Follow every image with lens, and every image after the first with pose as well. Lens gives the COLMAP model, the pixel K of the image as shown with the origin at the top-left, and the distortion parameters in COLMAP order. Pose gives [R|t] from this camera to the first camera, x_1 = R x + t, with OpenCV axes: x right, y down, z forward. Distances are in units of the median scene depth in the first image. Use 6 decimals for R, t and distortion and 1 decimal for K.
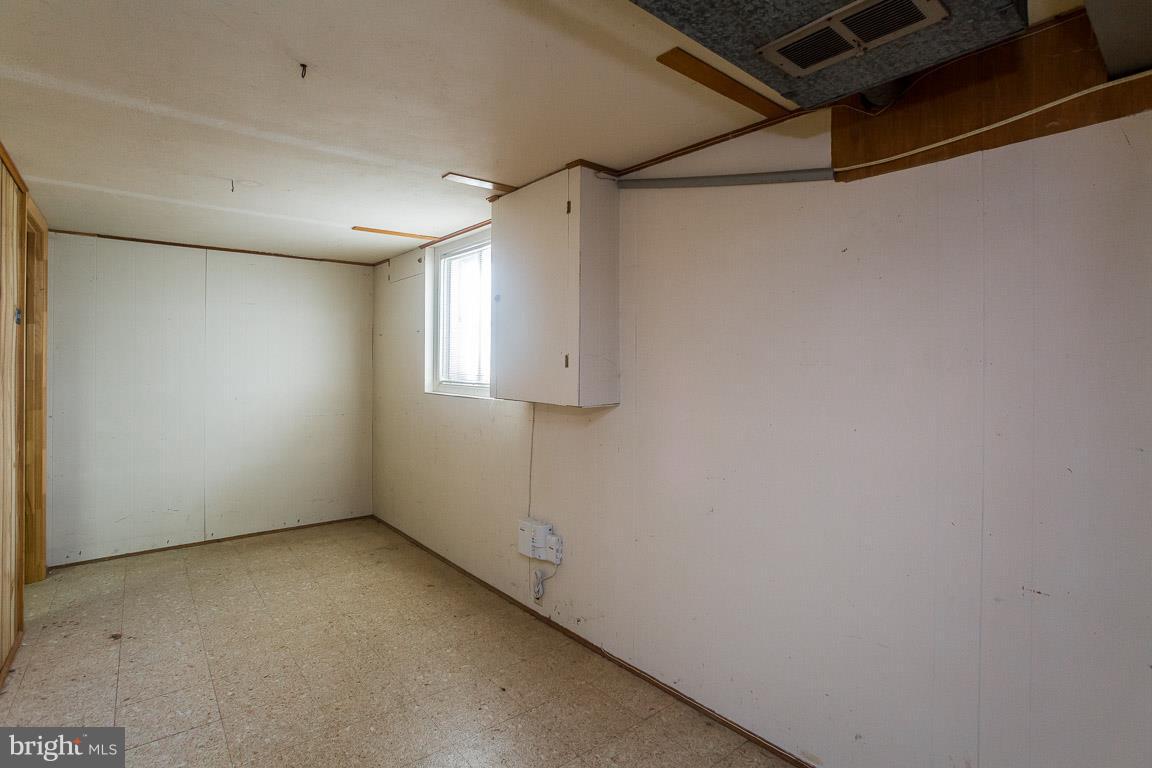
lens RADIAL K [[569.3, 0, 571.9], [0, 569.3, 358.8], [0, 0, 1]] dist [-0.072415, 0.034055]
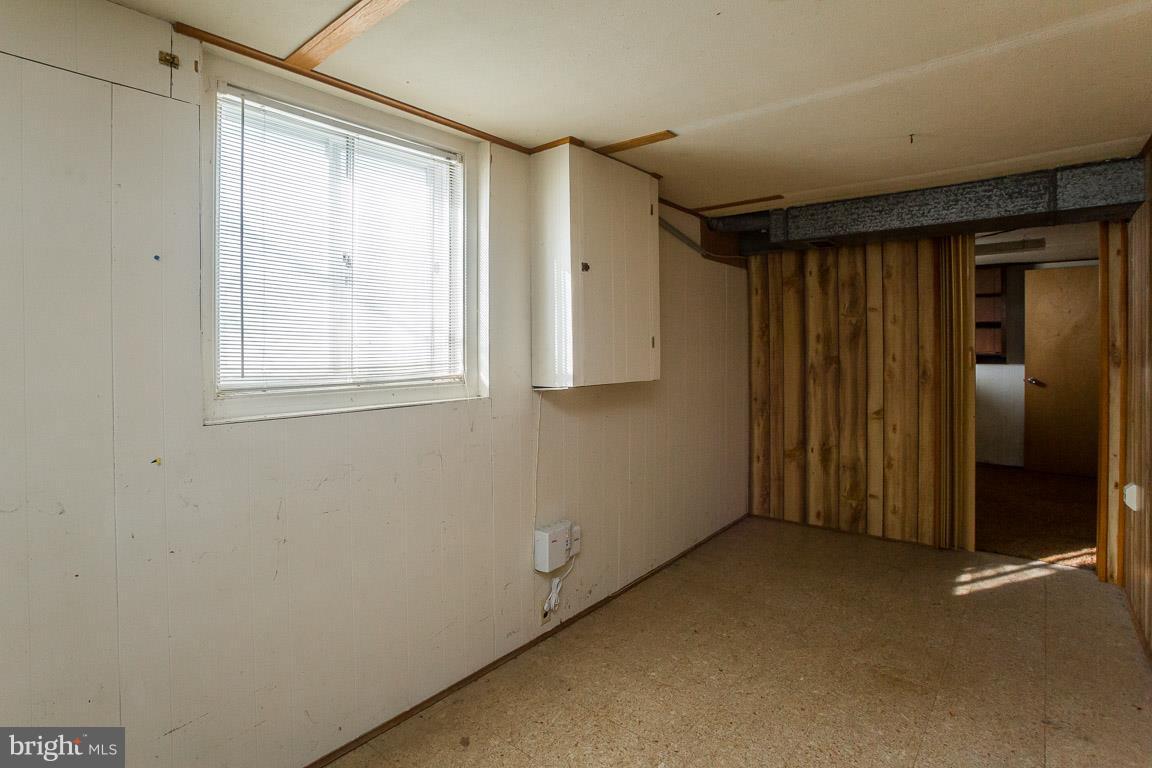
lens RADIAL K [[569.3, 0, 571.9], [0, 569.3, 358.8], [0, 0, 1]] dist [-0.072415, 0.034055]
pose [[-0.197436, -0.020177, 0.980108, -0.903964], [-0.006994, 0.999792, 0.019173, 0.013901], [-0.980291, -0.003069, -0.197536, 1.129231]]
